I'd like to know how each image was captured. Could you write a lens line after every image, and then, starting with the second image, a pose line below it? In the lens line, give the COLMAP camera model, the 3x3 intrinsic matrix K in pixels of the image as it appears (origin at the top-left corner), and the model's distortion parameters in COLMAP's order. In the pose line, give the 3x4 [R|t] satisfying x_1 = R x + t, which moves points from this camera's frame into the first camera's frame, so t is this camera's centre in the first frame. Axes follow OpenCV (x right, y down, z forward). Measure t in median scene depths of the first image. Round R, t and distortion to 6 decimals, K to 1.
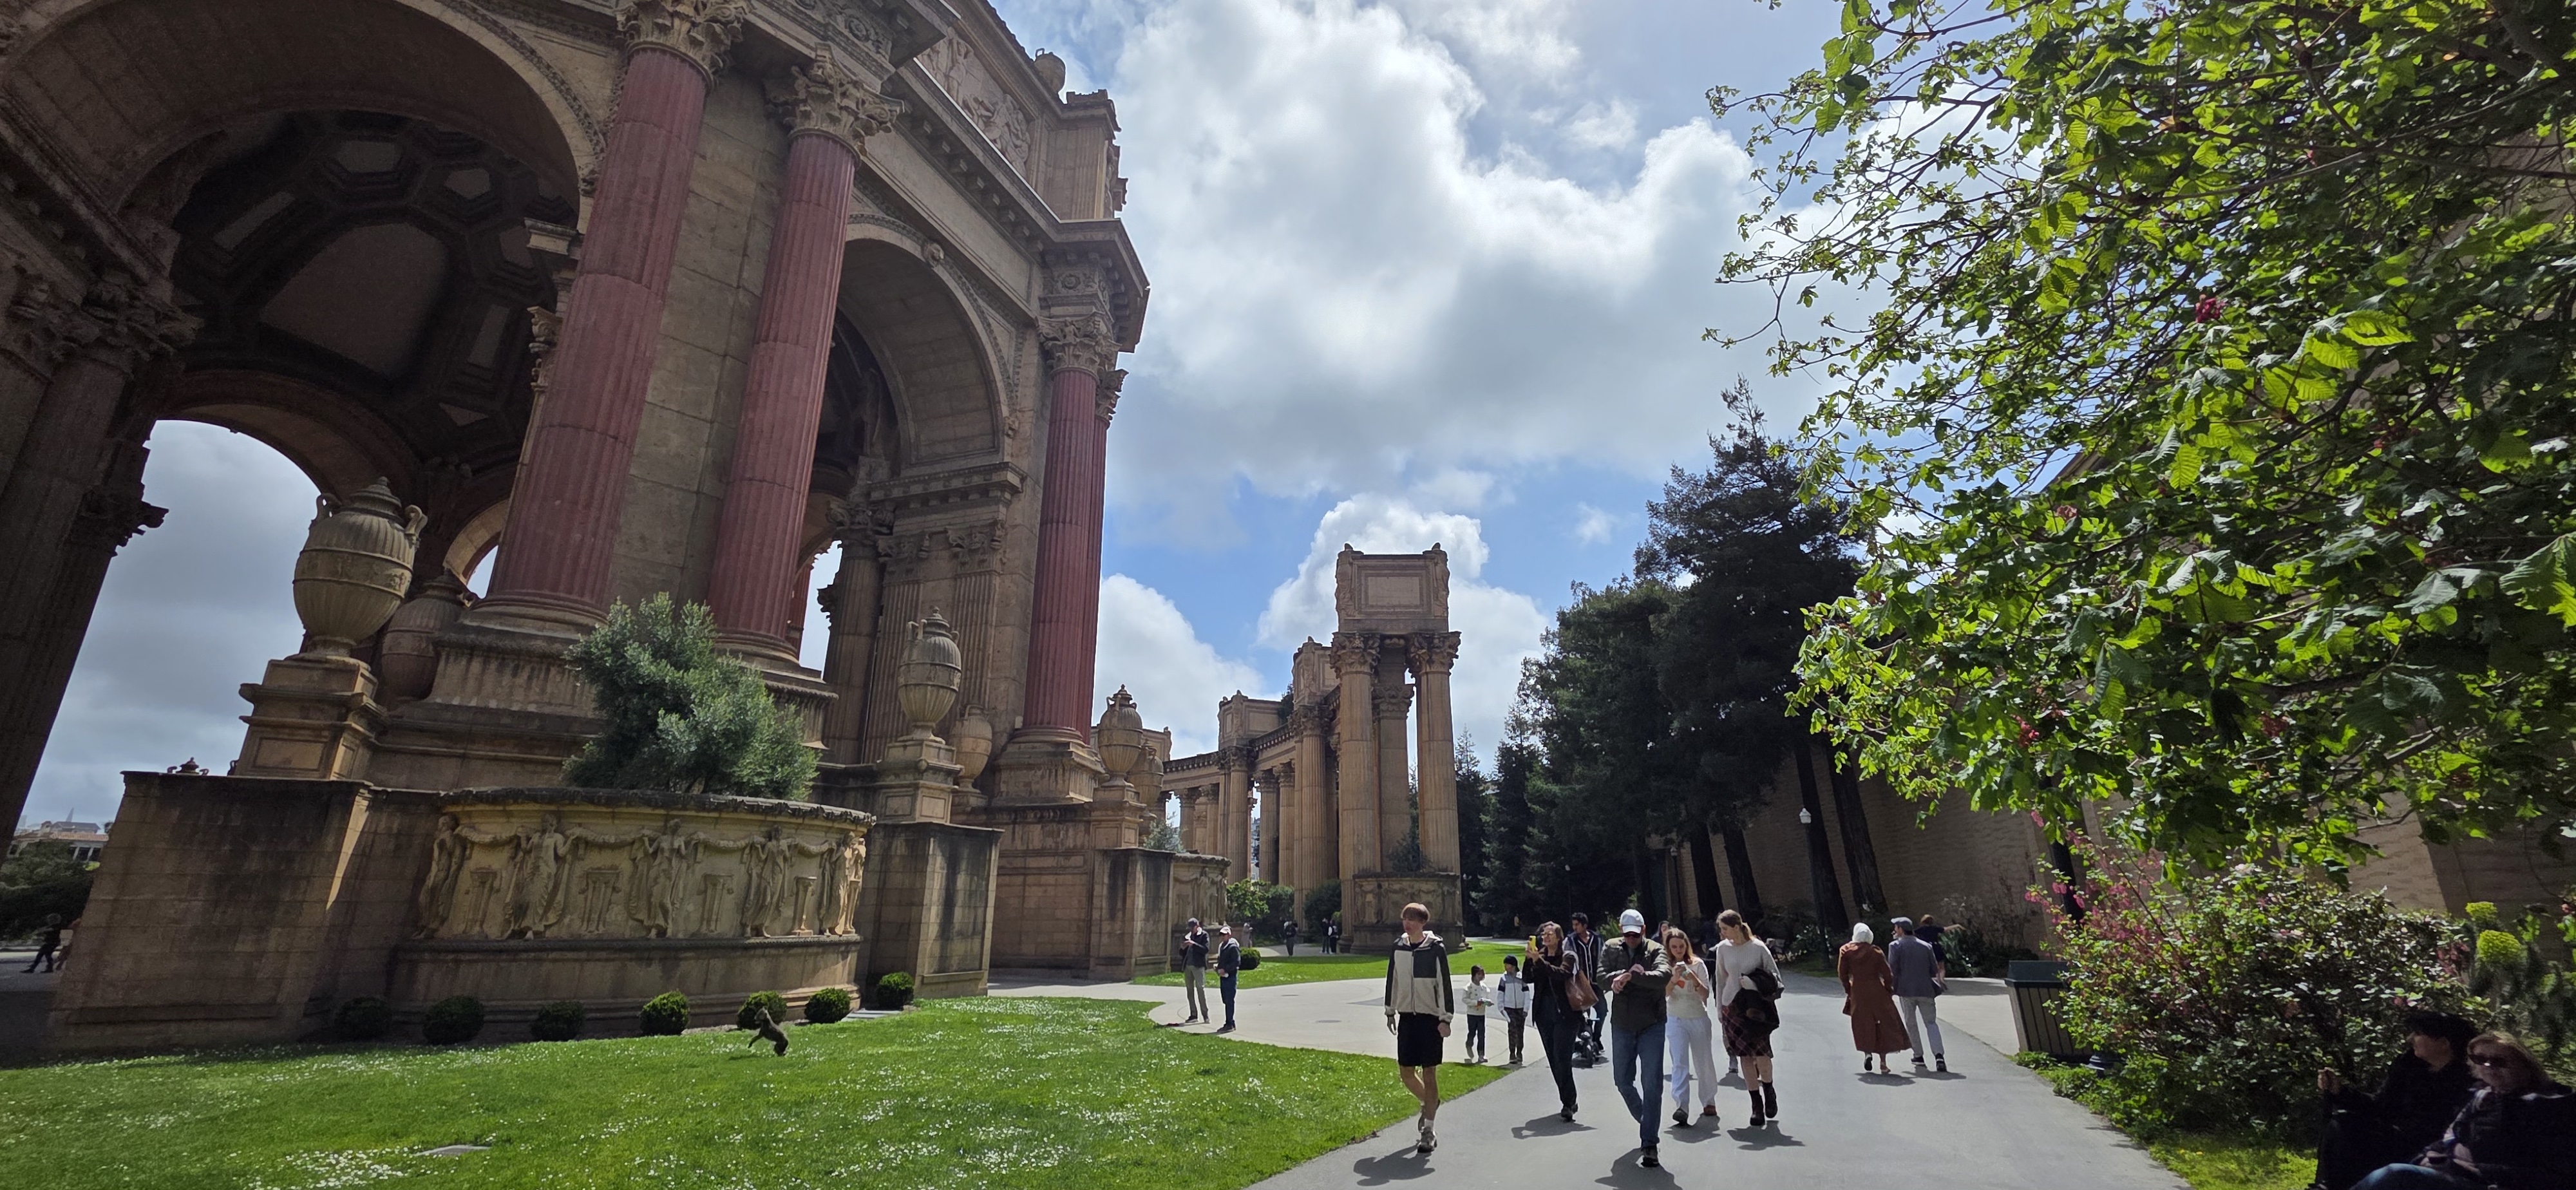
lens RADIAL K [[1033.3, 0, 1304.2], [0, 1033.3, 585.4], [0, 0, 1]] dist [-0.000605, 0.000034]
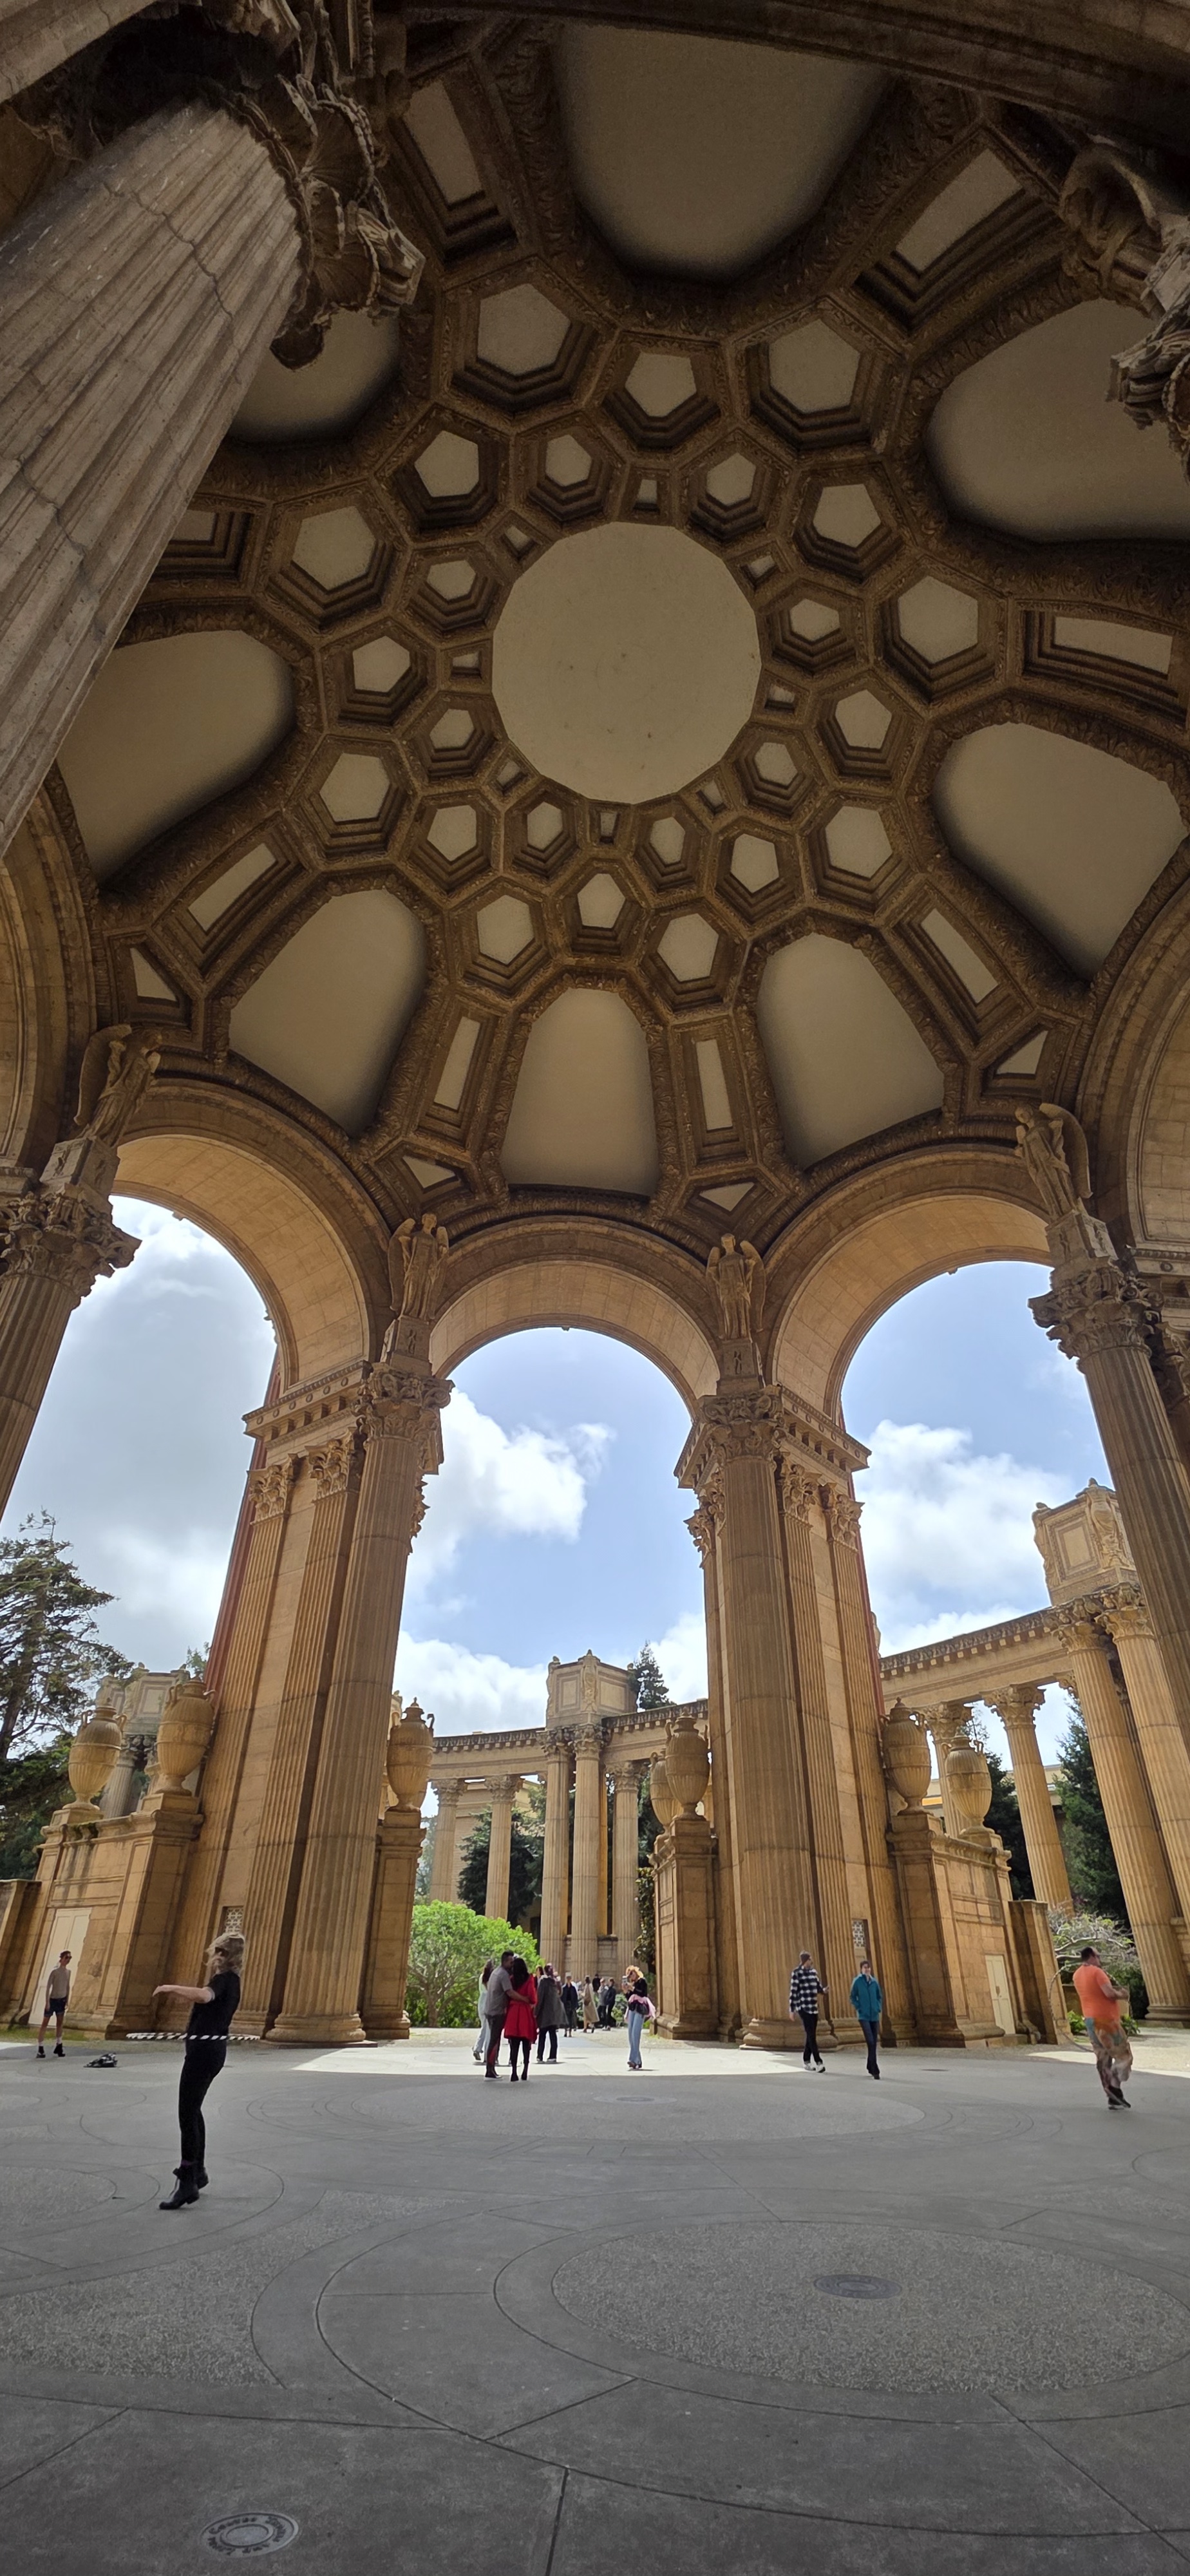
lens RADIAL K [[1033.3, 0, 602.1], [0, 1033.3, 1288.2], [0, 0, 1]] dist [-0.000605, 0.000034]
pose [[0.933304, -0.195359, -0.301296, -0.515230], [0.103526, 0.949818, -0.295174, 0.144070], [0.343841, 0.244295, 0.906694, 0.417127]]
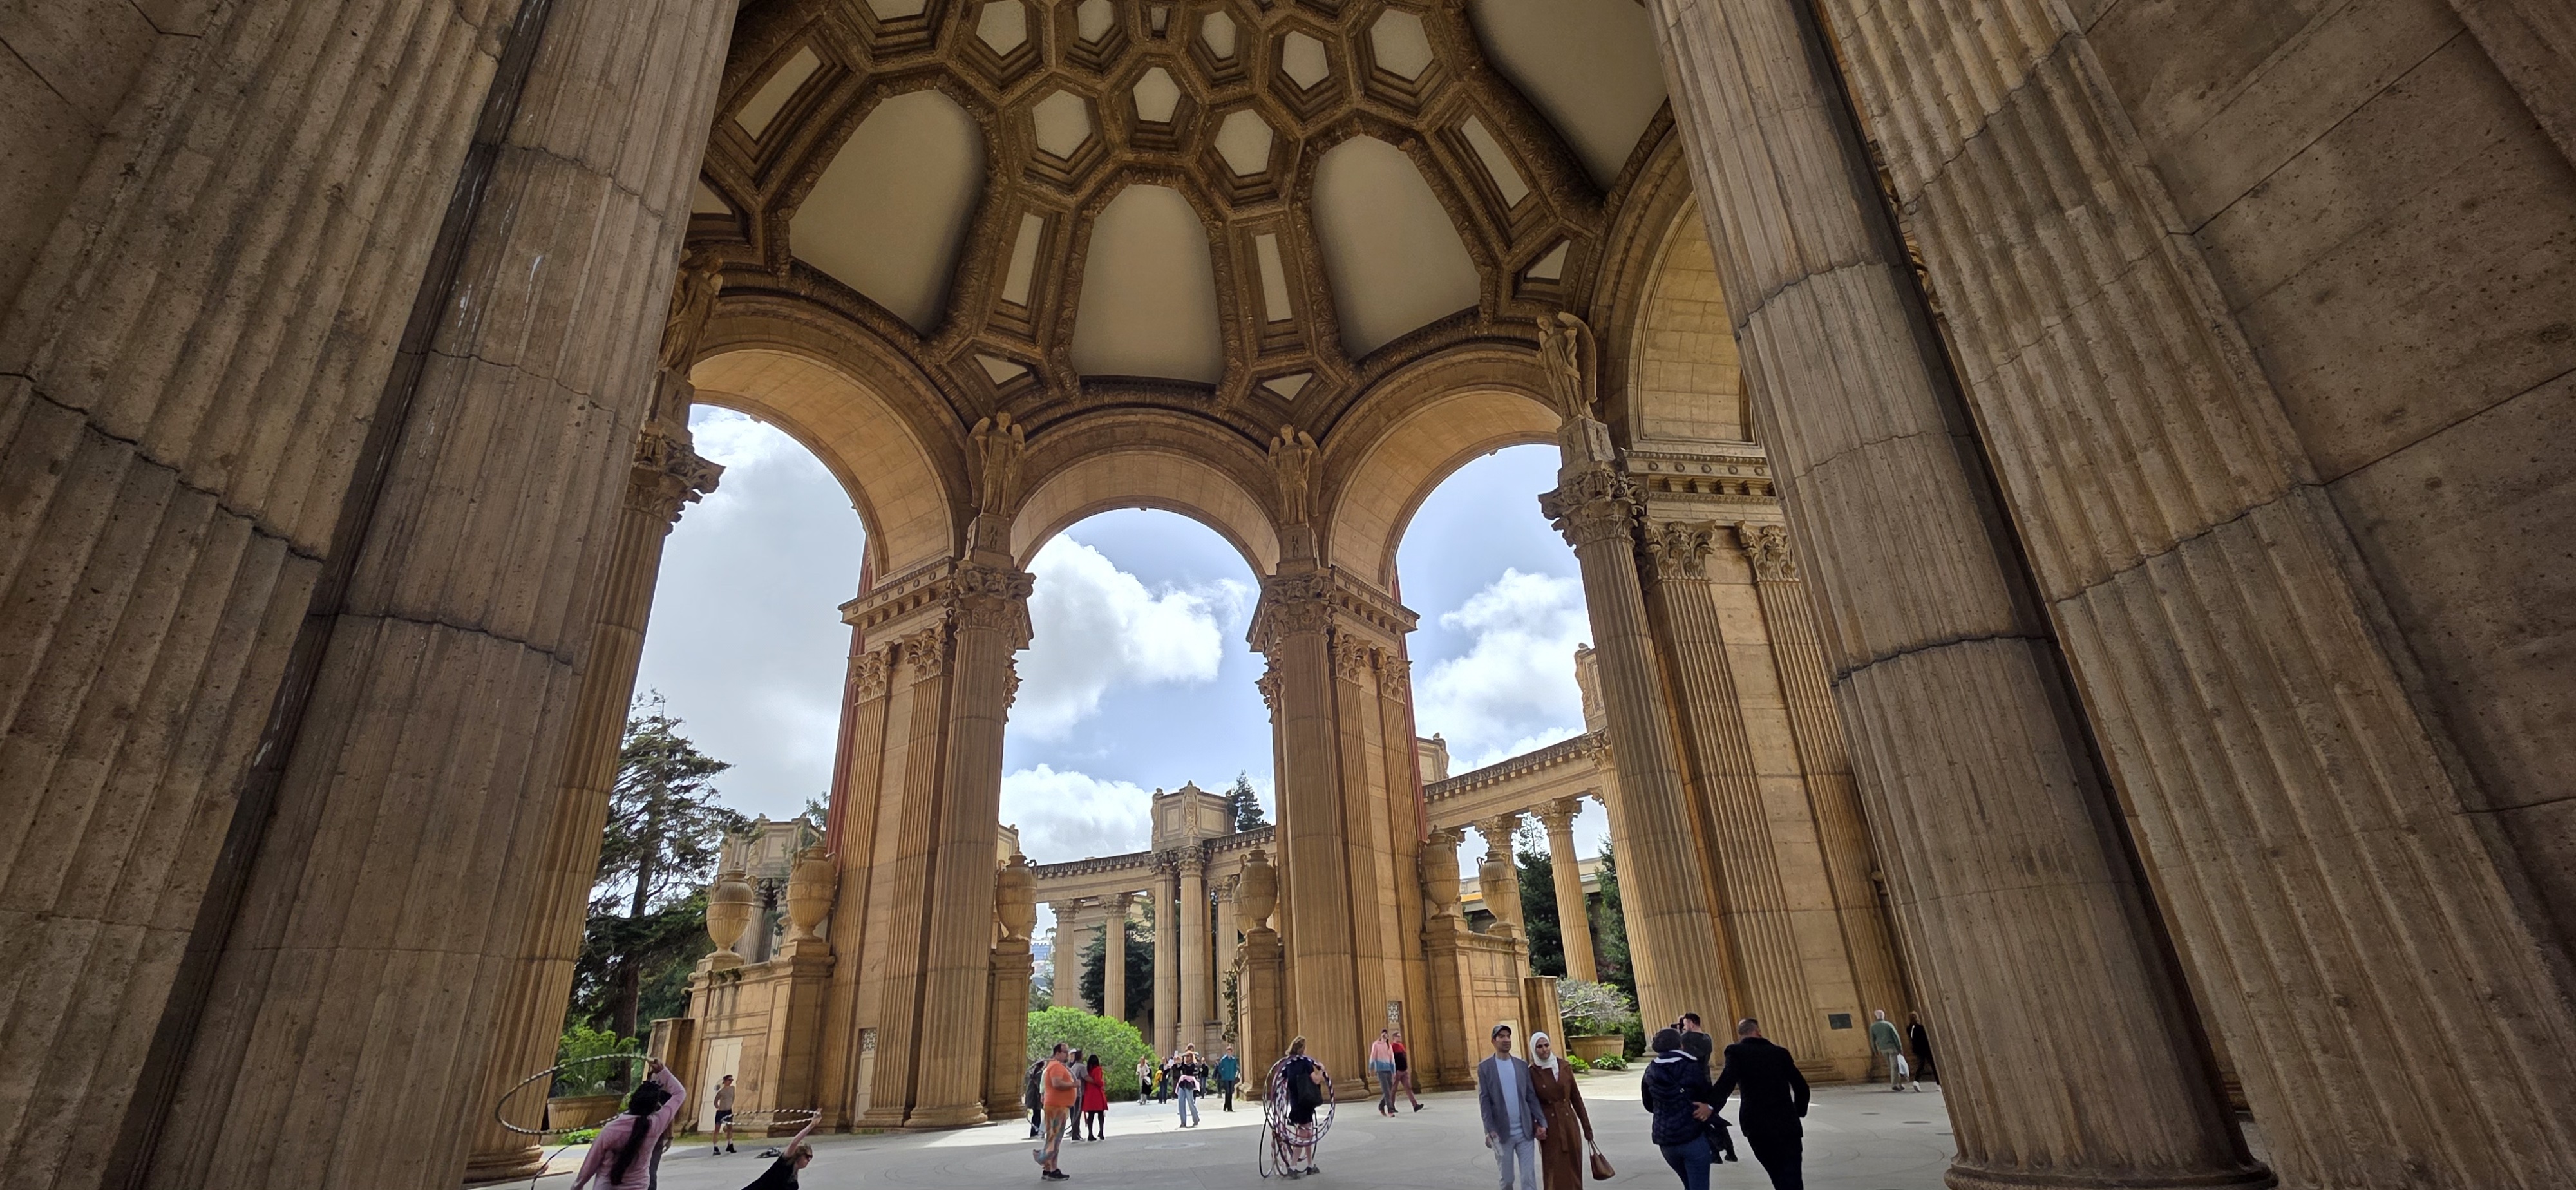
lens RADIAL K [[1033.3, 0, 1304.2], [0, 1033.3, 585.4], [0, 0, 1]] dist [-0.000605, 0.000034]
pose [[0.953315, -0.172336, -0.247973, -0.457277], [0.145878, 0.981811, -0.121519, 0.119642], [0.264405, 0.079671, 0.961115, 0.354015]]
